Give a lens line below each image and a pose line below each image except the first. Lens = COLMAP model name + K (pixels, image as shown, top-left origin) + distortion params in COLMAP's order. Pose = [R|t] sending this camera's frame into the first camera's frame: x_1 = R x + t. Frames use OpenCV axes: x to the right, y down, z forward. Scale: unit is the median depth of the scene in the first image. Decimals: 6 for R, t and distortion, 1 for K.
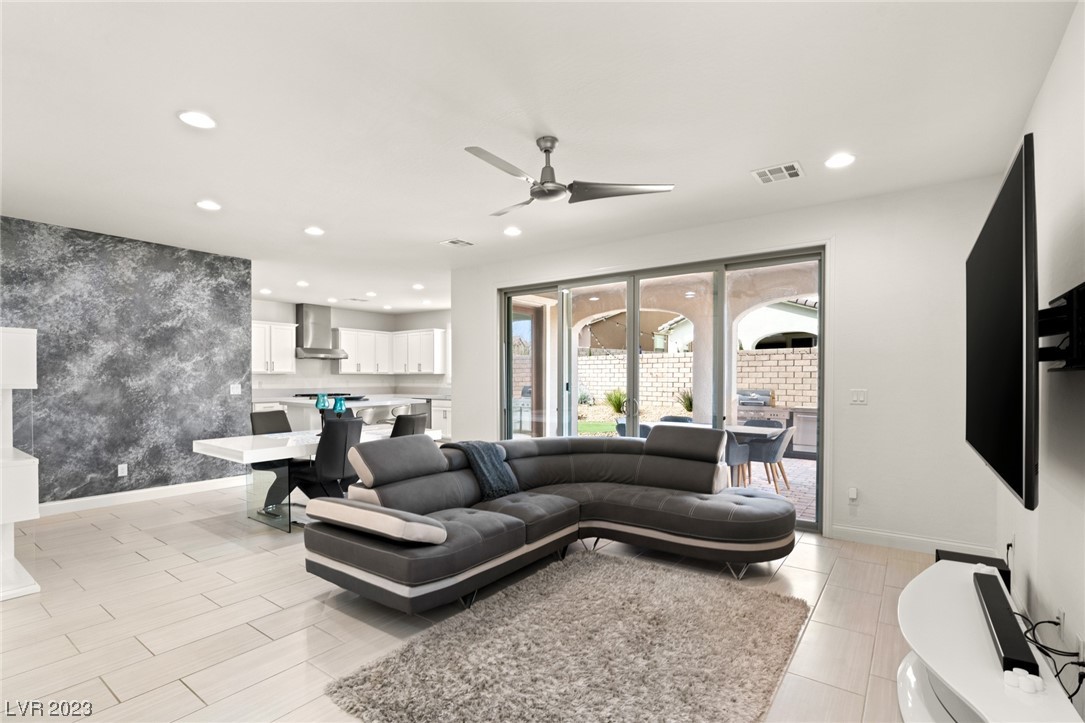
lens RADIAL K [[510.5, 0, 545.7], [0, 510.5, 379.6], [0, 0, 1]] dist [-0.001029, 0.000085]
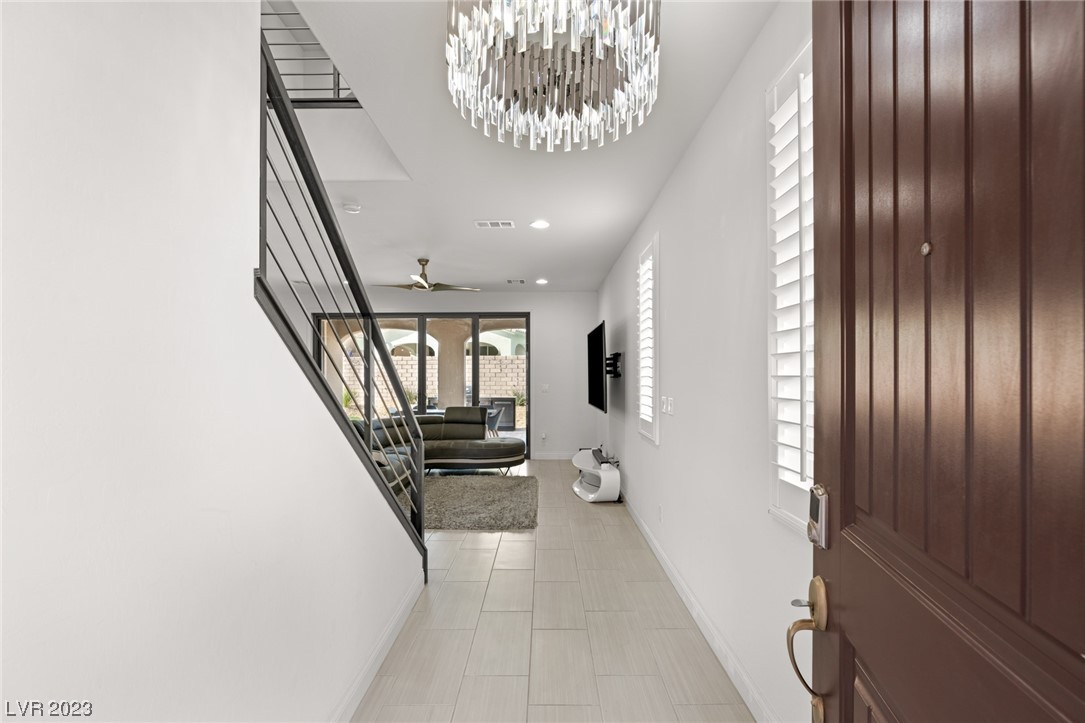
lens RADIAL K [[502.3, 0, 542.5], [0, 502.3, 361.5], [0, 0, 1]] dist [-0.000740, -0.000078]
pose [[0.806162, 0.006645, 0.591657, -0.671632], [0.011817, 0.999557, -0.027327, -0.019238], [-0.591576, 0.029022, 0.805727, -0.712520]]
